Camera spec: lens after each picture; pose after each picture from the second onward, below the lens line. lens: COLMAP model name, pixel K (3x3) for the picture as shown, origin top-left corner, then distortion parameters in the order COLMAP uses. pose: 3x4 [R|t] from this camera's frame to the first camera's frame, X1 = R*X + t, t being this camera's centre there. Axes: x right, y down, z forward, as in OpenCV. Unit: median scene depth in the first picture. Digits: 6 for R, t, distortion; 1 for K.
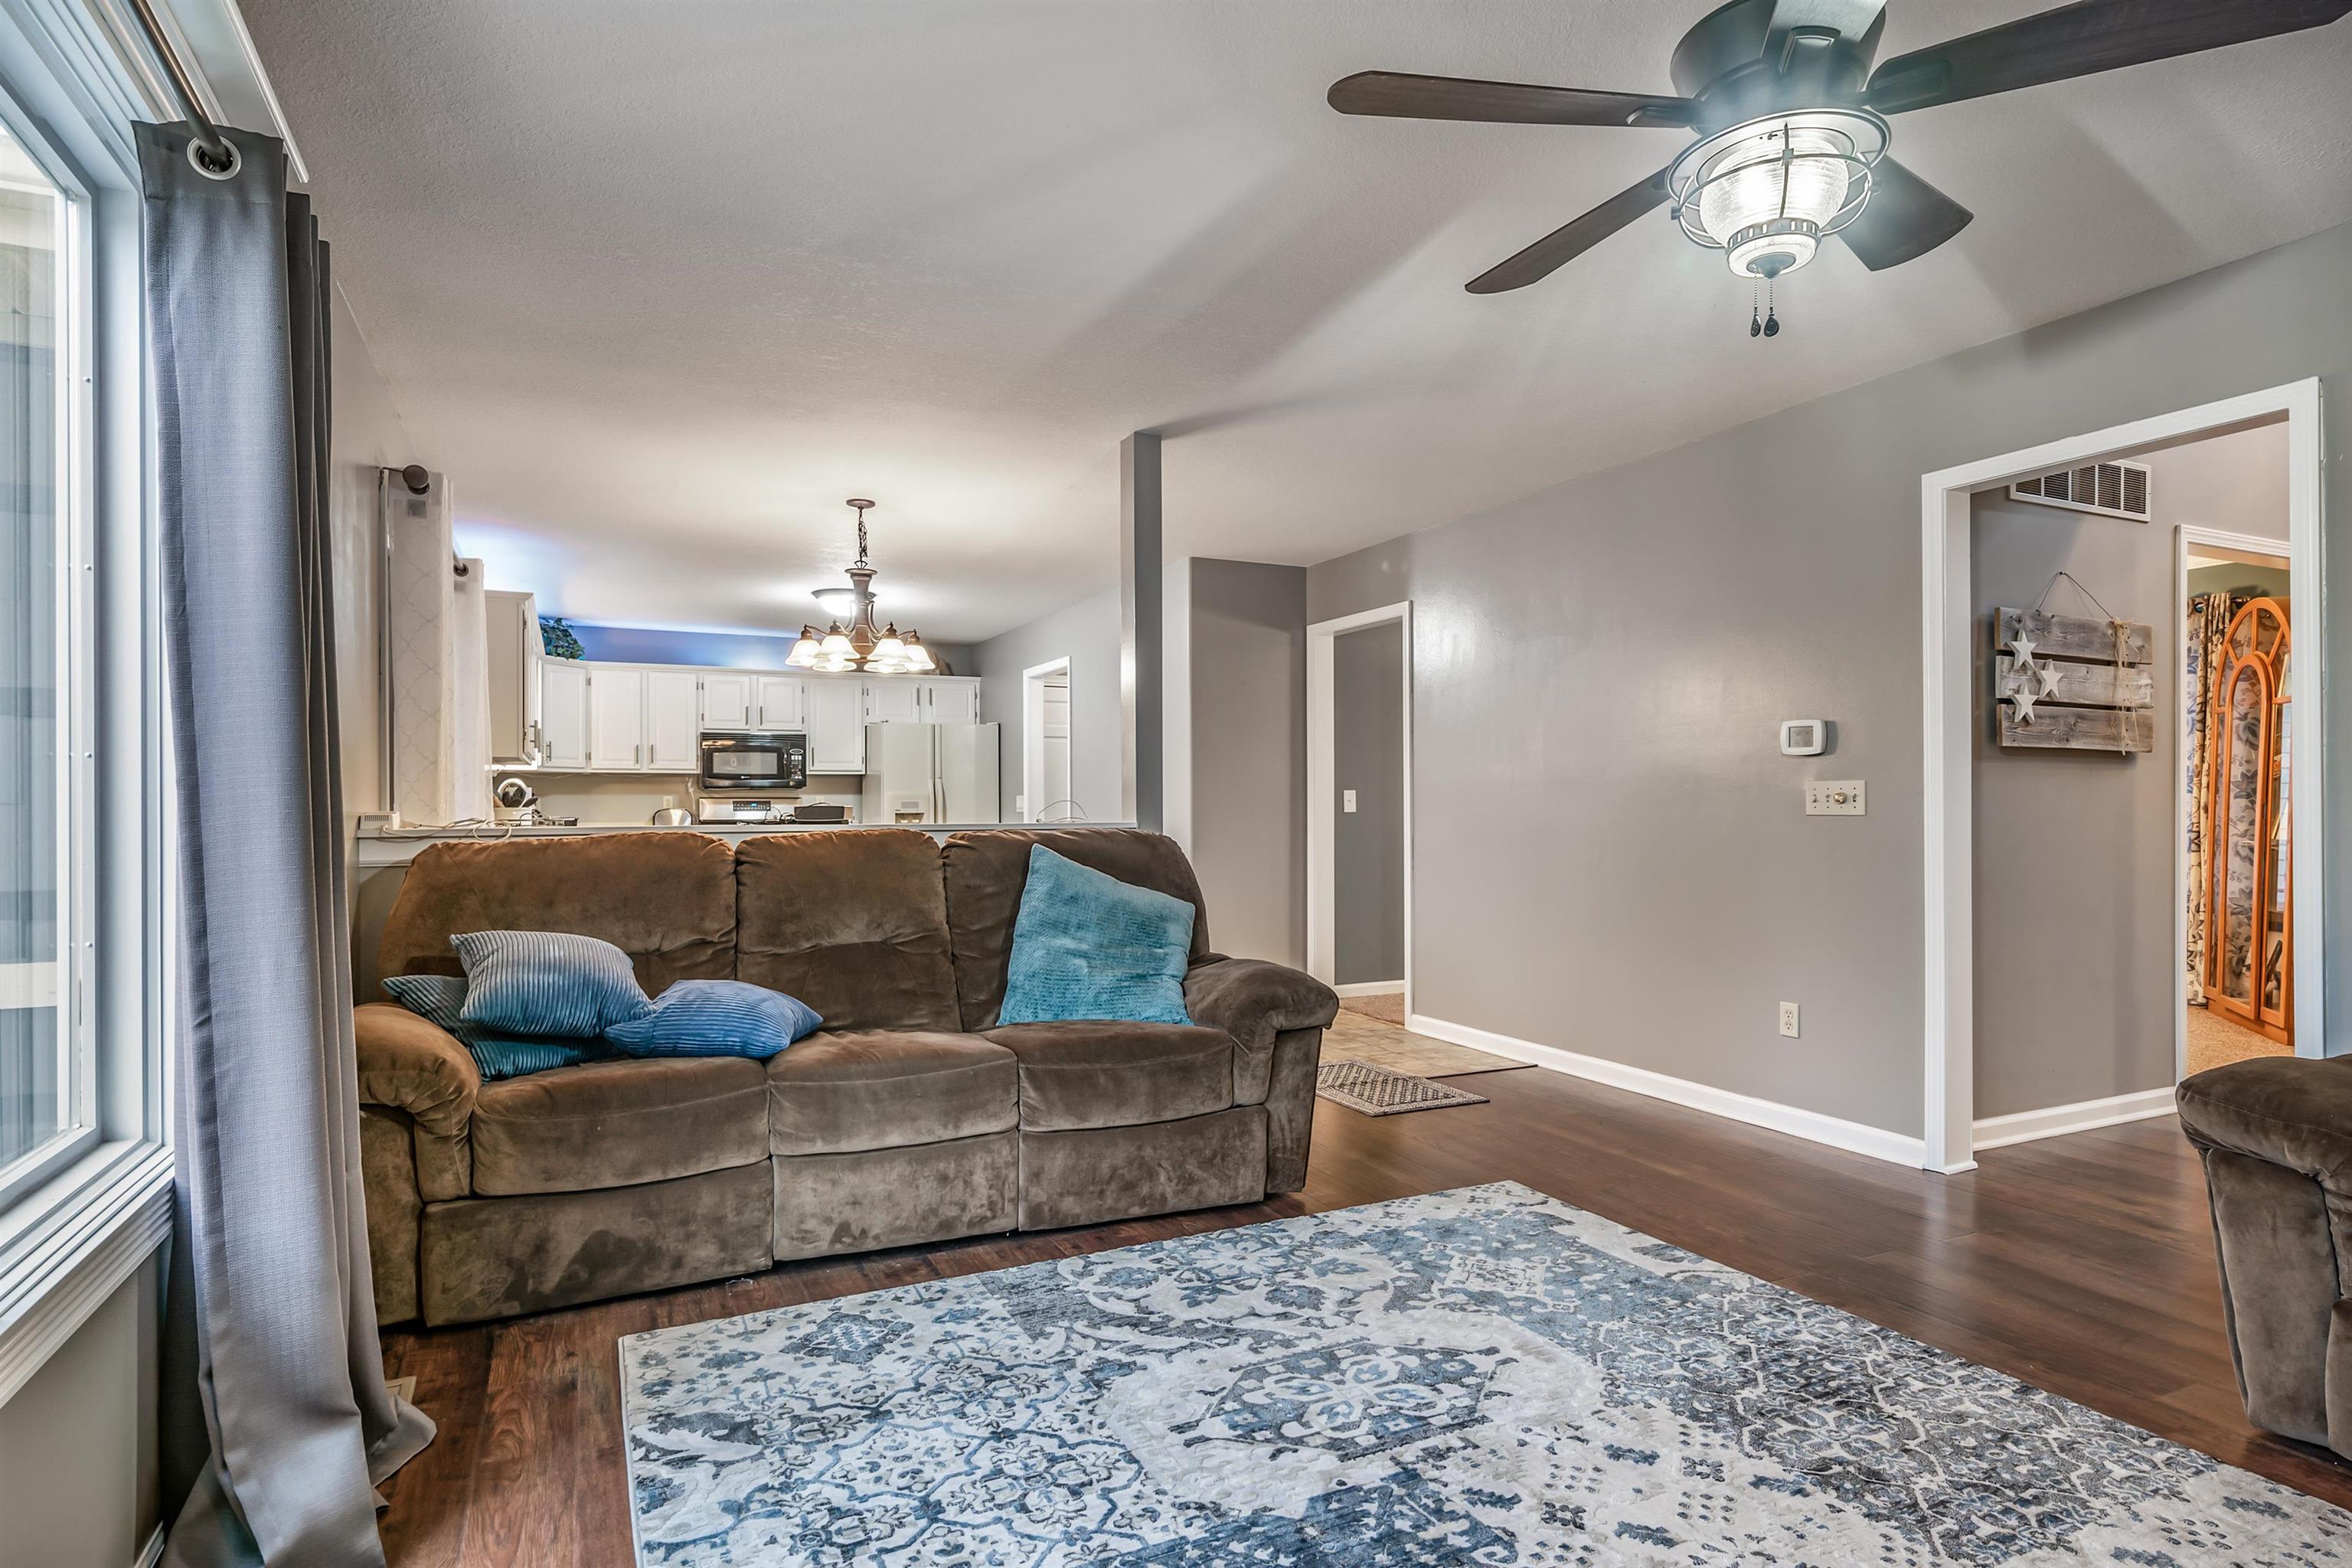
lens RADIAL K [[1251.3, 0, 1177.9], [0, 1251.3, 804.9], [0, 0, 1]] dist [0.001890, 0.000361]
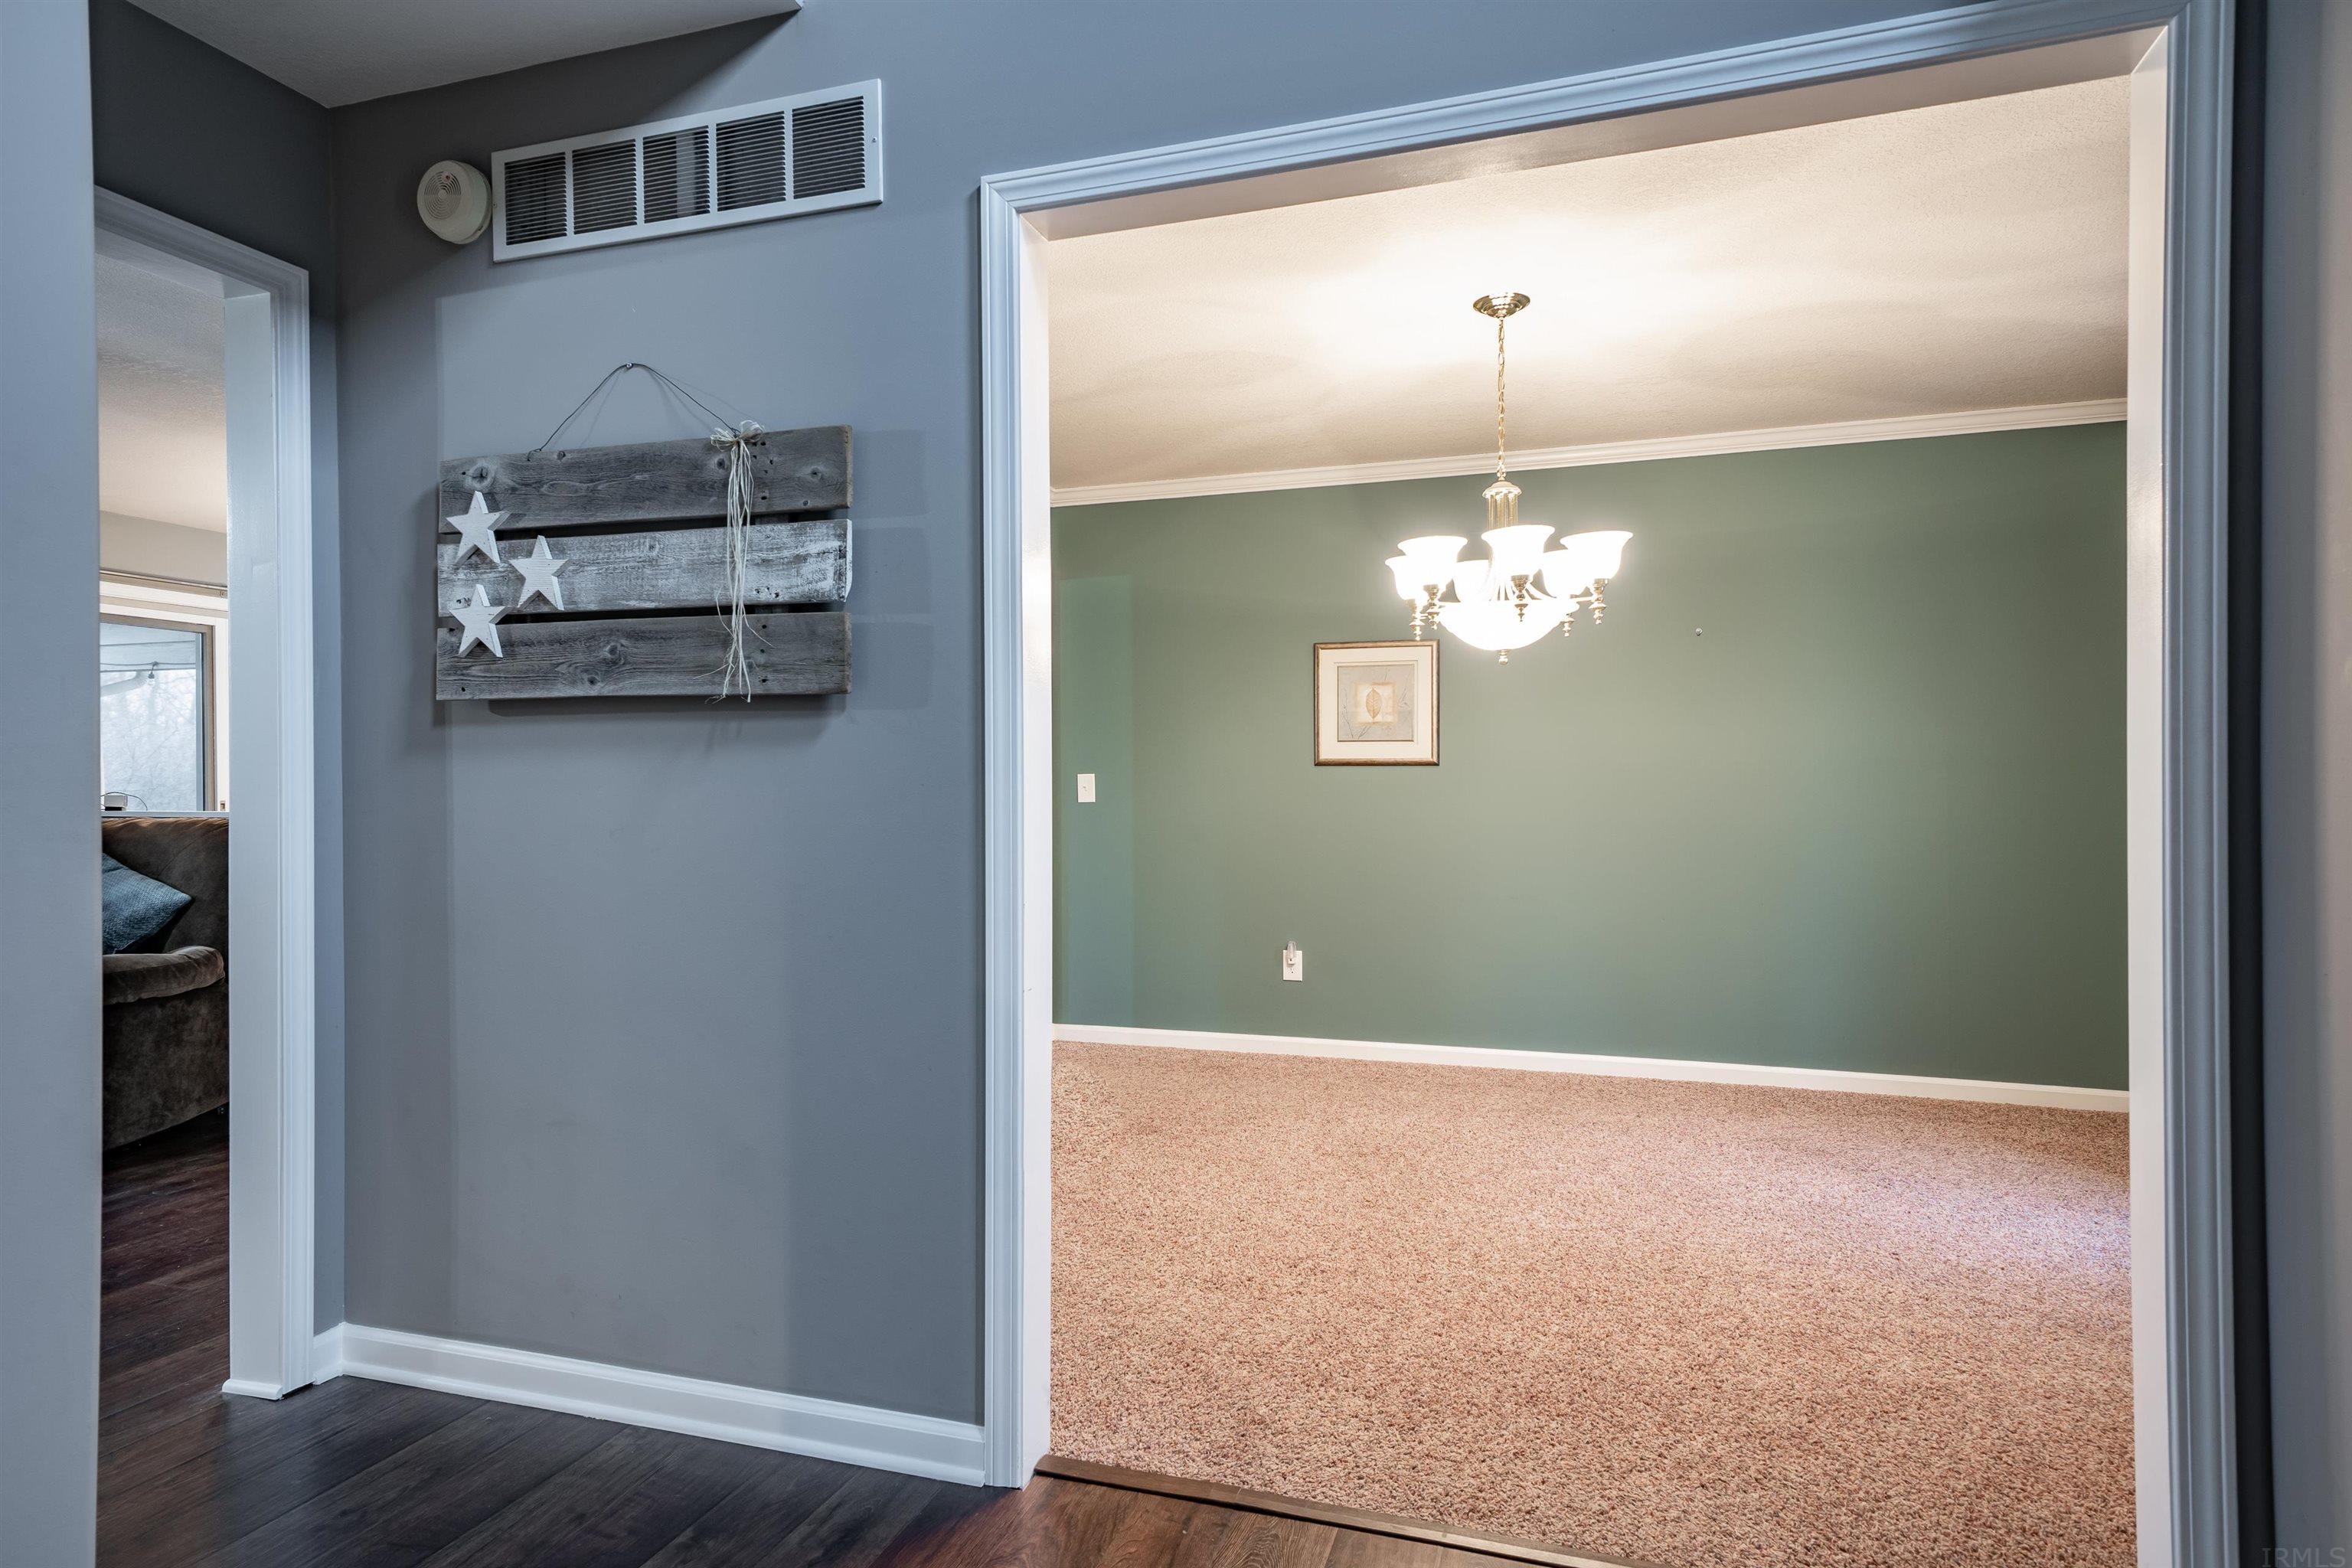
lens RADIAL K [[1312.6, 0, 1176.0], [0, 1312.6, 784.0], [0, 0, 1]] dist [0.001496, 0.000201]
pose [[0.723683, 0.000237, -0.690132, 1.295845], [-0.002221, 0.999996, -0.001986, -0.007053], [0.690129, 0.002970, 0.723681, 0.776855]]
